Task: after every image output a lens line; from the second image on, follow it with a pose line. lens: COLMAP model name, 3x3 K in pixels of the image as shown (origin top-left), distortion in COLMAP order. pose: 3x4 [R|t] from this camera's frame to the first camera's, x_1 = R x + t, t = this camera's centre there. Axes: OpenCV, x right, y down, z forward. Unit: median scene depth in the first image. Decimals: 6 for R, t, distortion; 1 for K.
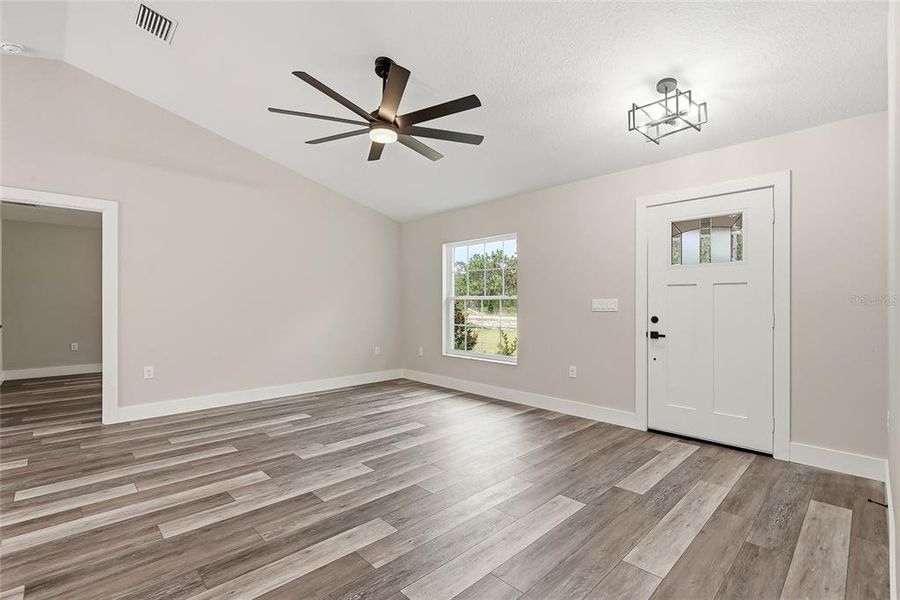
lens RADIAL K [[408.5, 0, 448.4], [0, 408.5, 303.4], [0, 0, 1]] dist [0.006530, -0.001788]
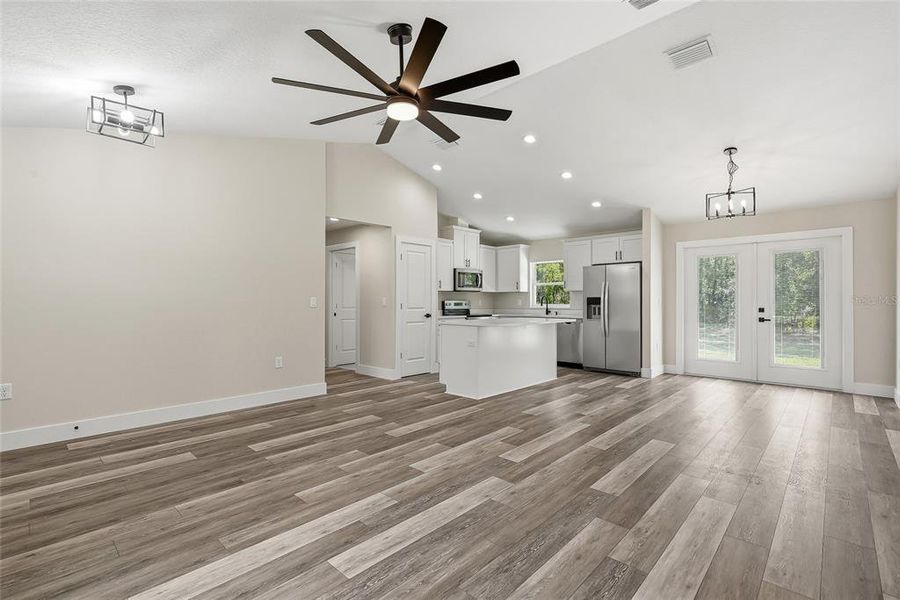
lens RADIAL K [[408.5, 0, 448.6], [0, 408.5, 300.5], [0, 0, 1]] dist [0.006530, -0.001788]
pose [[-0.998937, -0.001440, -0.046081, -0.208728], [-0.001226, 0.999988, -0.004676, 0.003164], [0.046087, -0.004615, -0.998927, 1.814605]]
